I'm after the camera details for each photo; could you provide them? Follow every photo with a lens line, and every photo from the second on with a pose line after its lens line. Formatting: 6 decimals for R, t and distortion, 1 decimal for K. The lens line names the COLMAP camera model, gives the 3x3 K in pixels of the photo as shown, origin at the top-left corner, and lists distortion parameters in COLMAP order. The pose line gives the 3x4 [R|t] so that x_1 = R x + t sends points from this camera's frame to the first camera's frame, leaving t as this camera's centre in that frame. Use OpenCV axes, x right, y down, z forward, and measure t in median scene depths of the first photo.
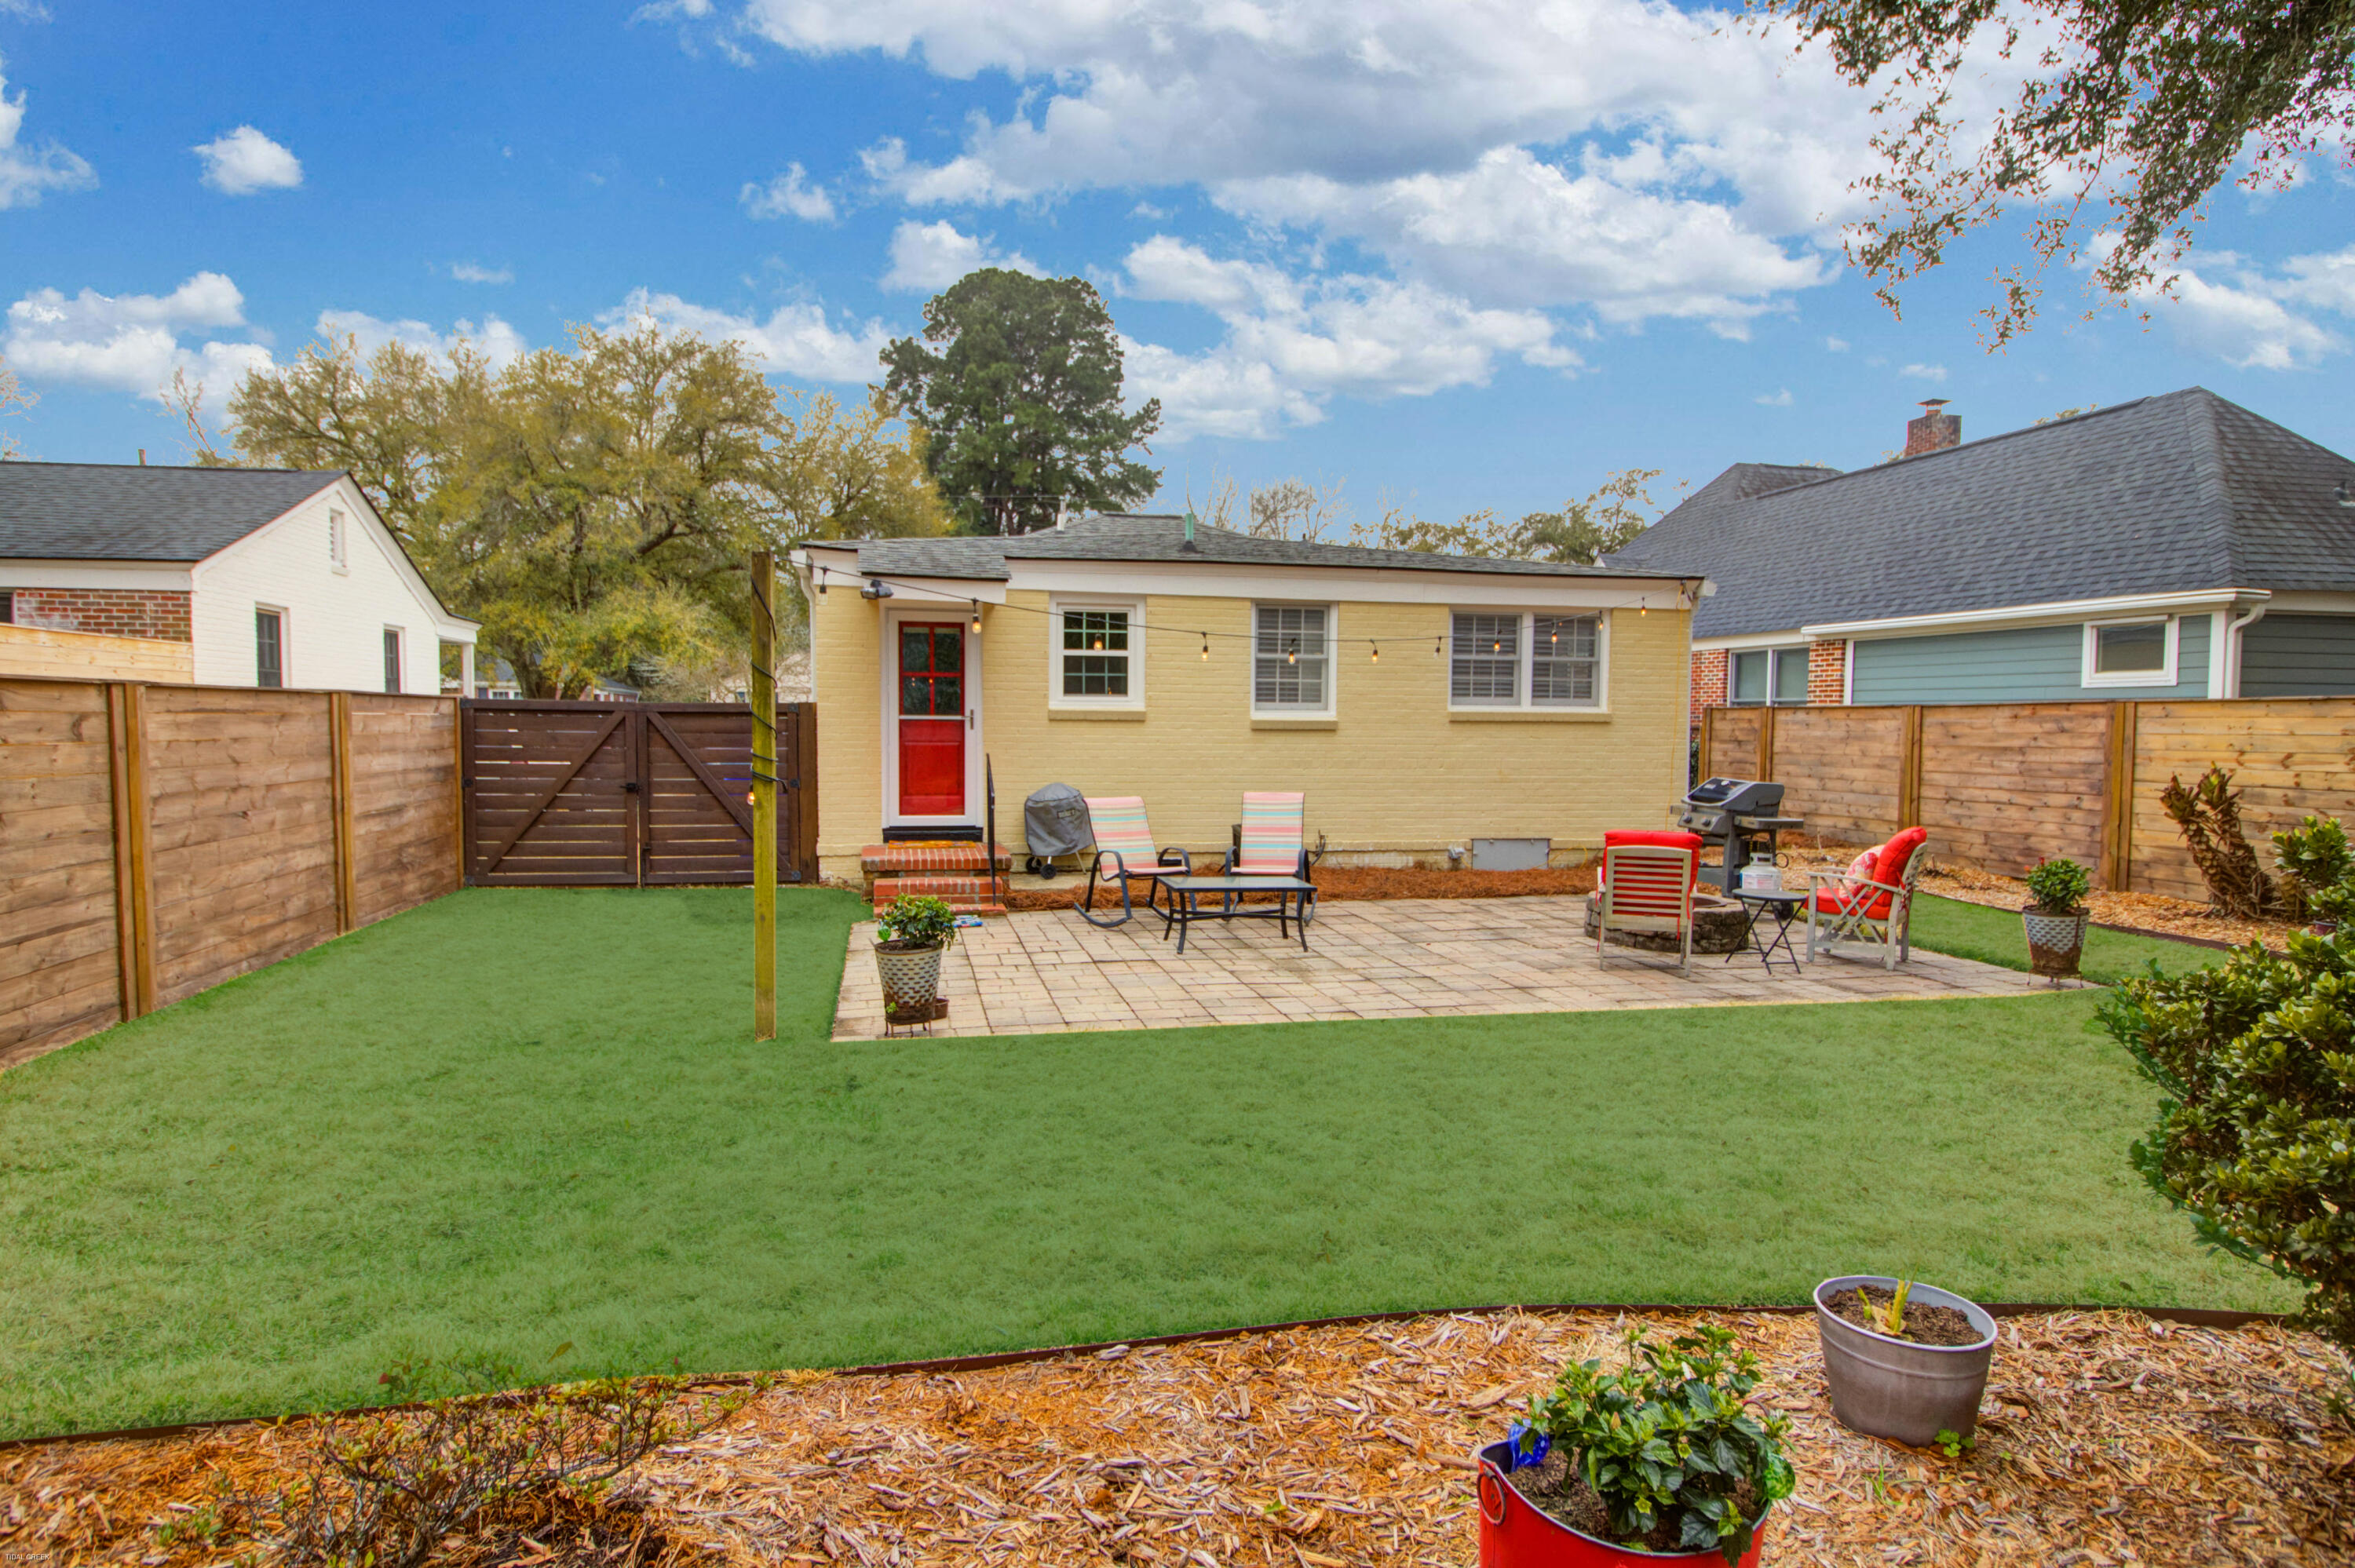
lens RADIAL K [[1318.5, 0, 1177.5], [0, 1318.5, 784.0], [0, 0, 1]] dist [-0.004759, -0.001386]
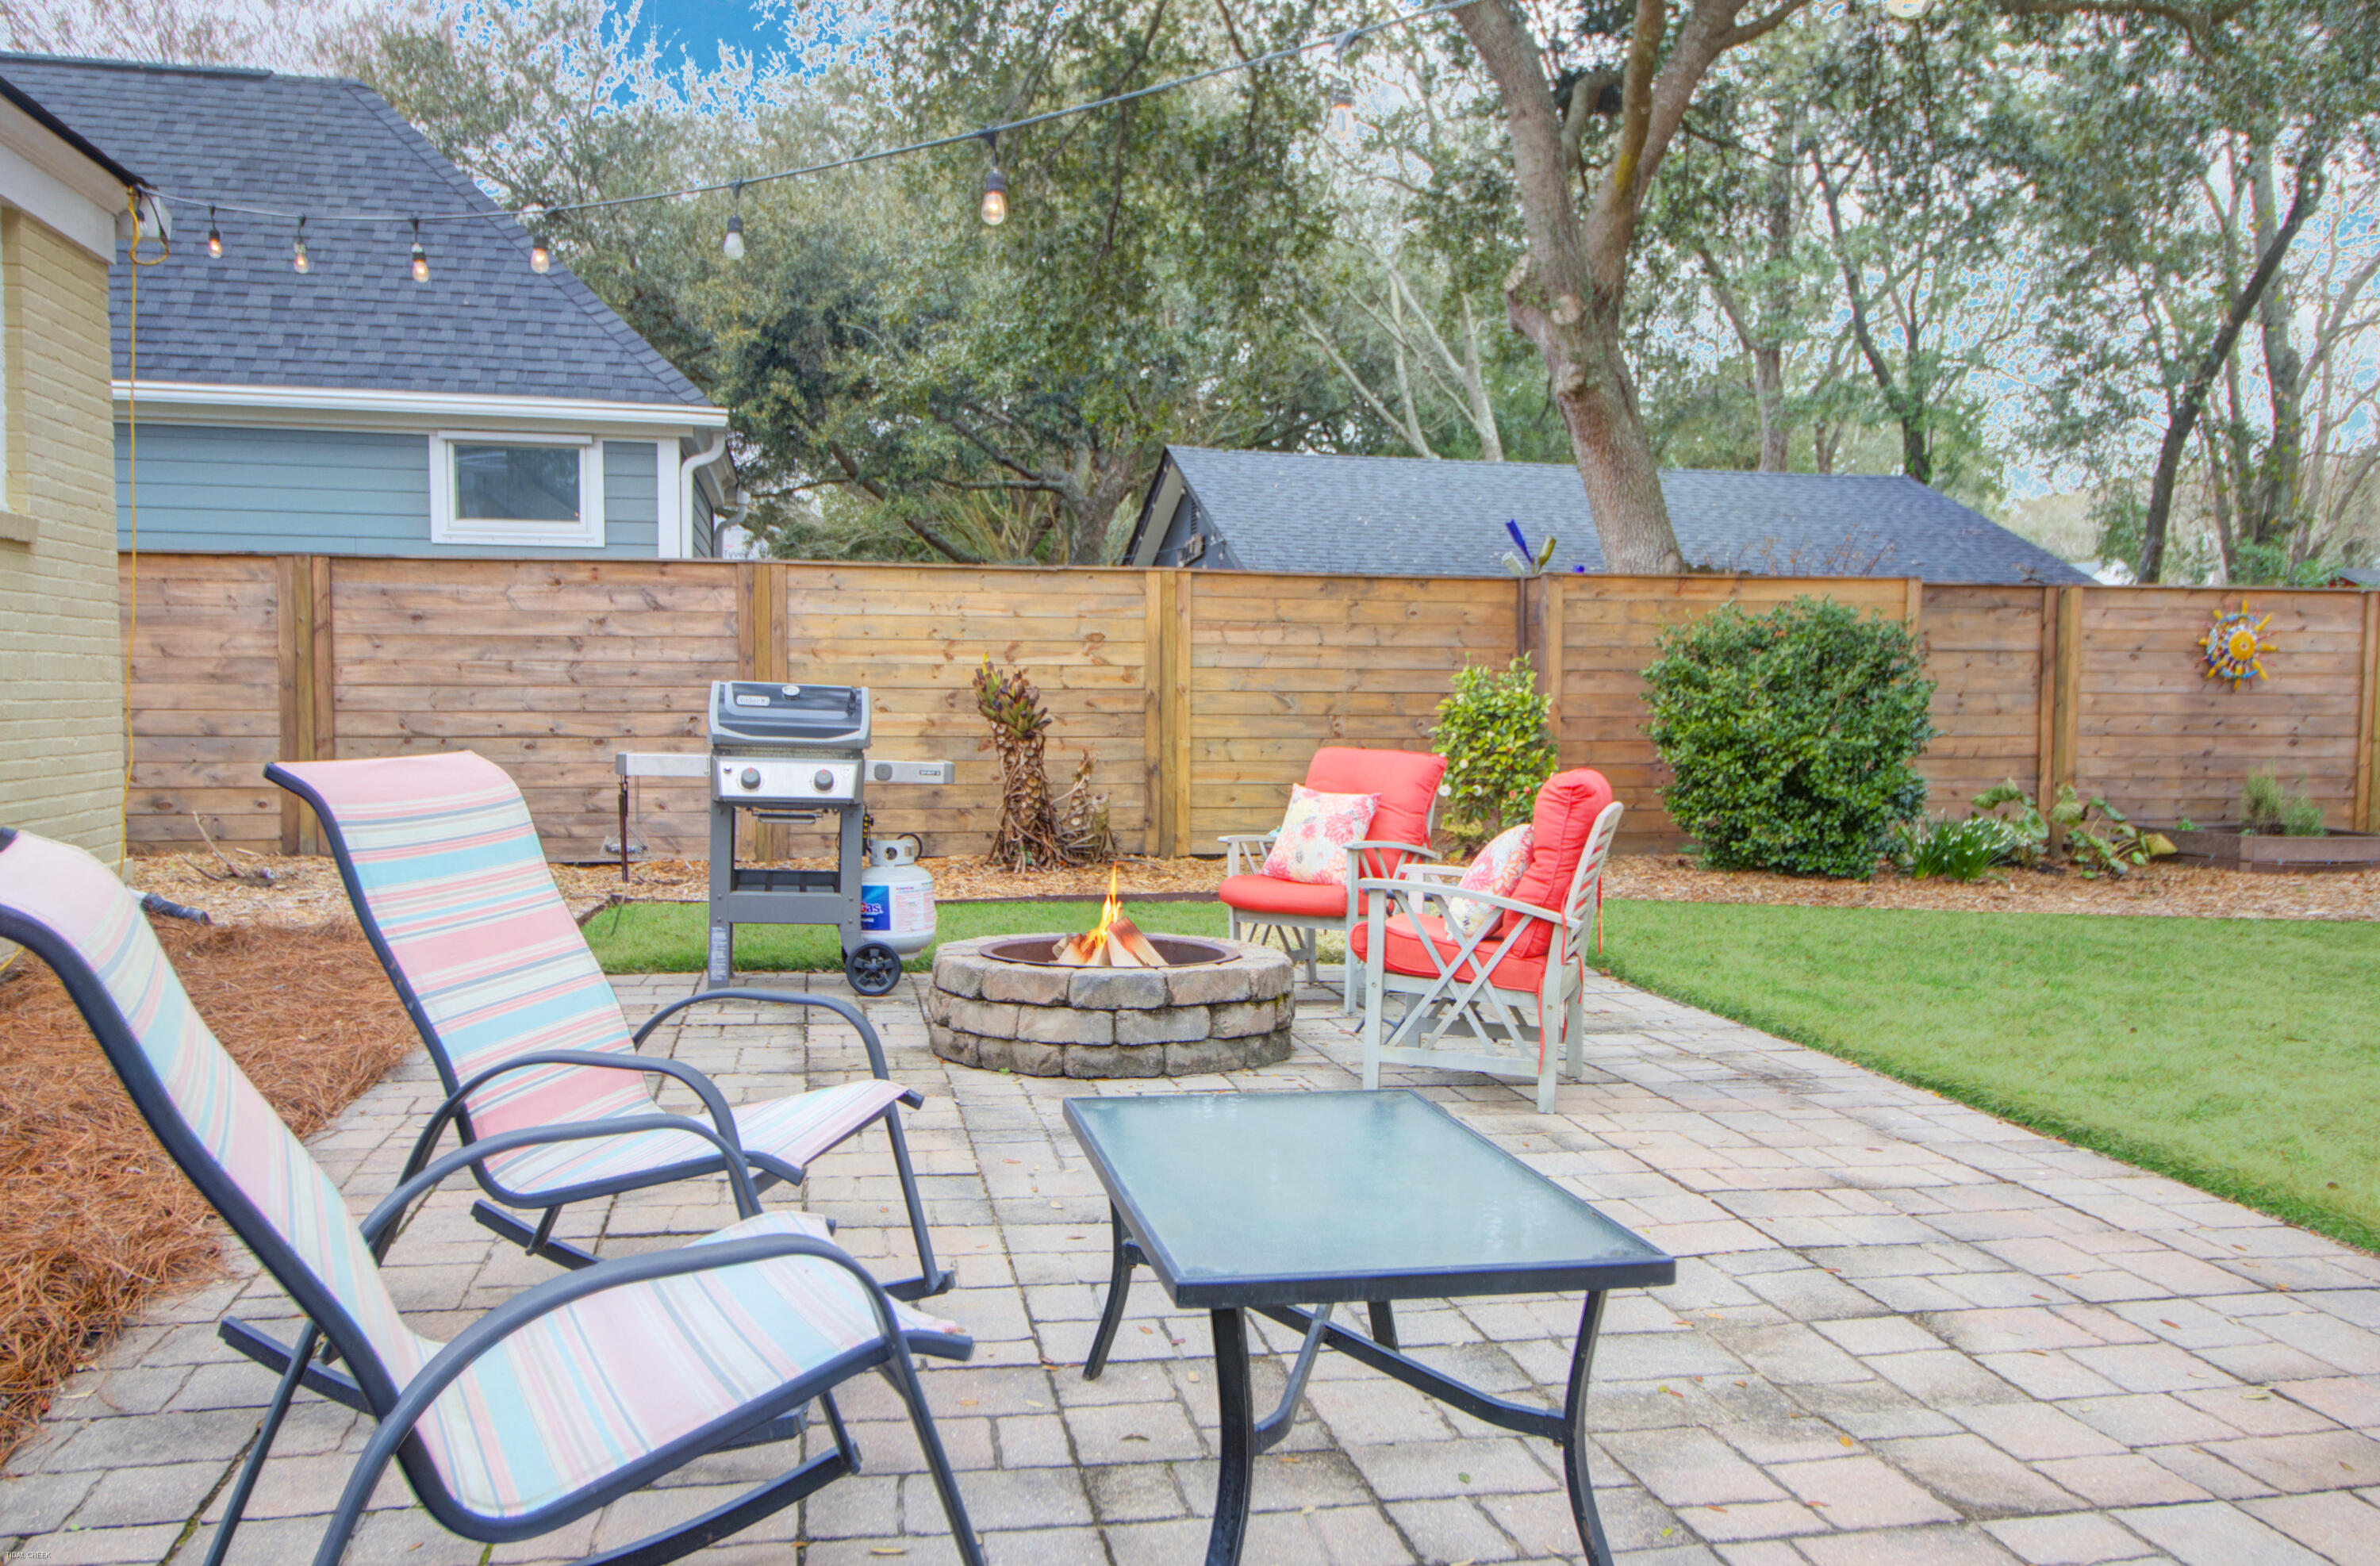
lens RADIAL K [[1843.9, 0, 1189.9], [0, 1843.9, 822.9], [0, 0, 1]] dist [0.005953, 0.002102]
pose [[0.012819, -0.080591, 0.996665, -0.165054], [0.039587, 0.996006, 0.080029, -0.000600], [-0.999134, 0.038429, 0.015958, 0.723396]]
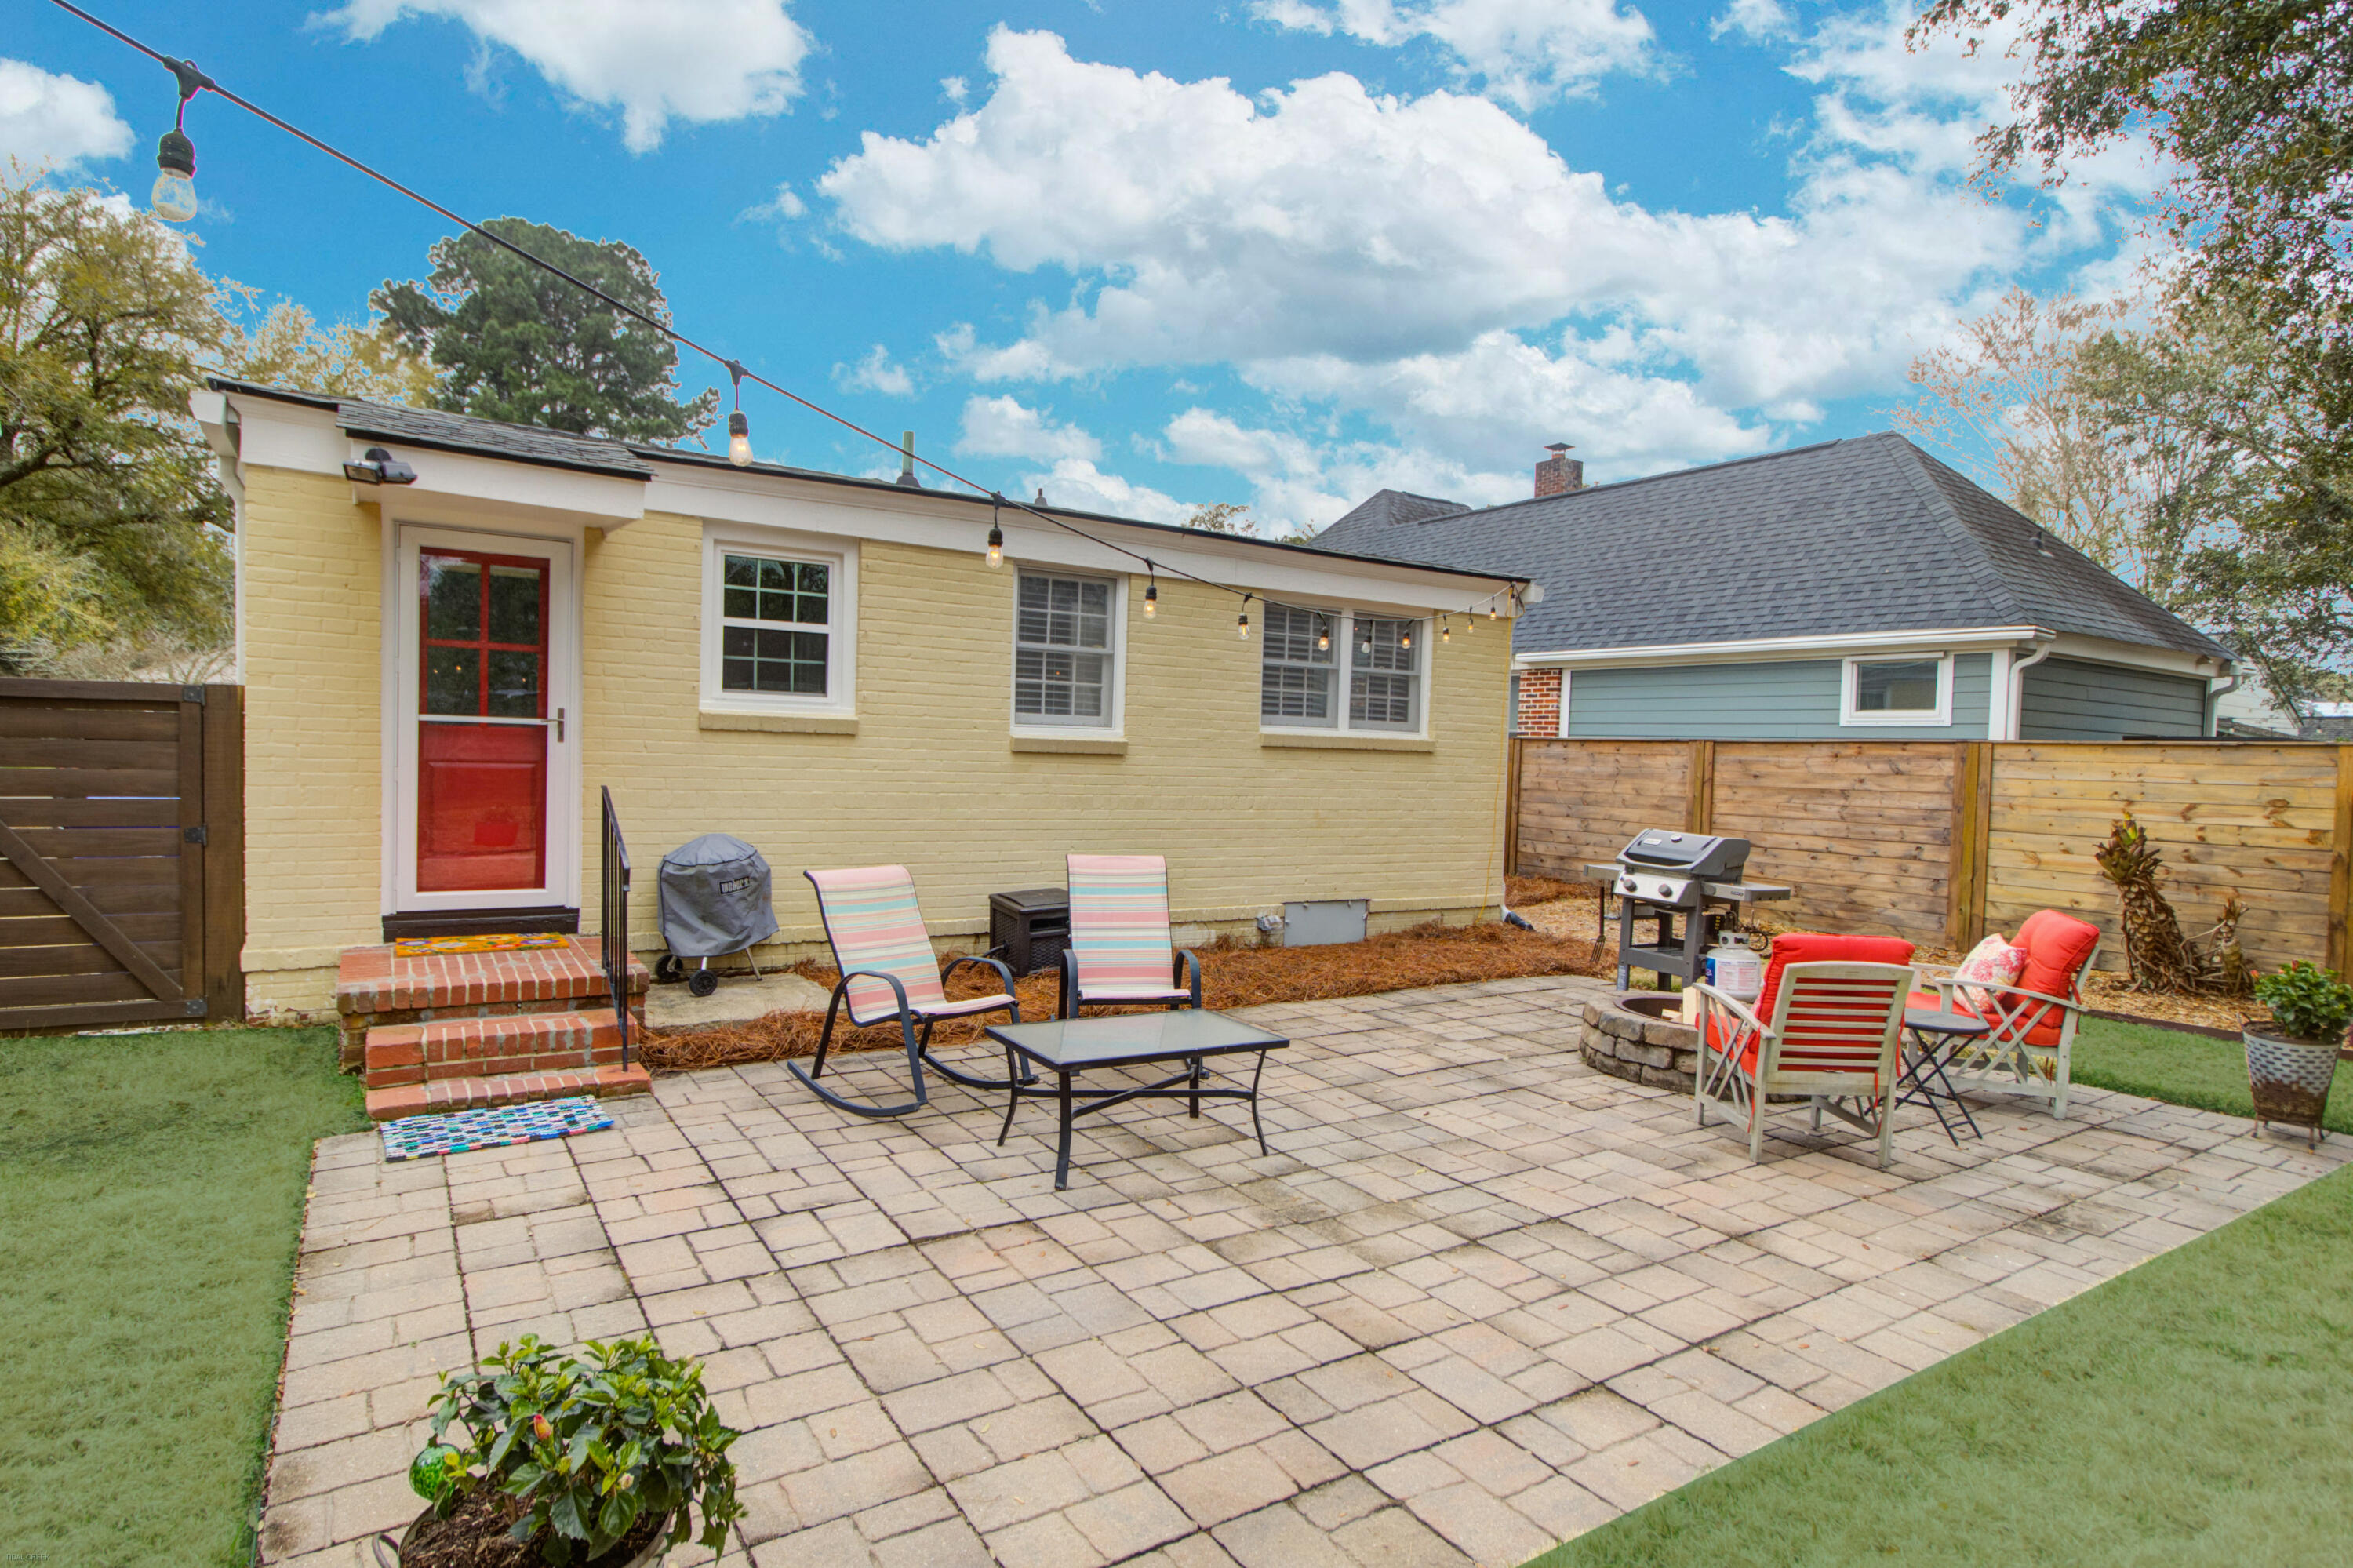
lens RADIAL K [[1239.9, 0, 1170.0], [0, 1239.9, 792.6], [0, 0, 1]] dist [0.004928, -0.012836]
pose [[0.937149, 0.010152, 0.348781, -0.088400], [-0.007503, 0.999932, -0.008946, -0.015044], [-0.348848, 0.005767, 0.937162, 0.365112]]
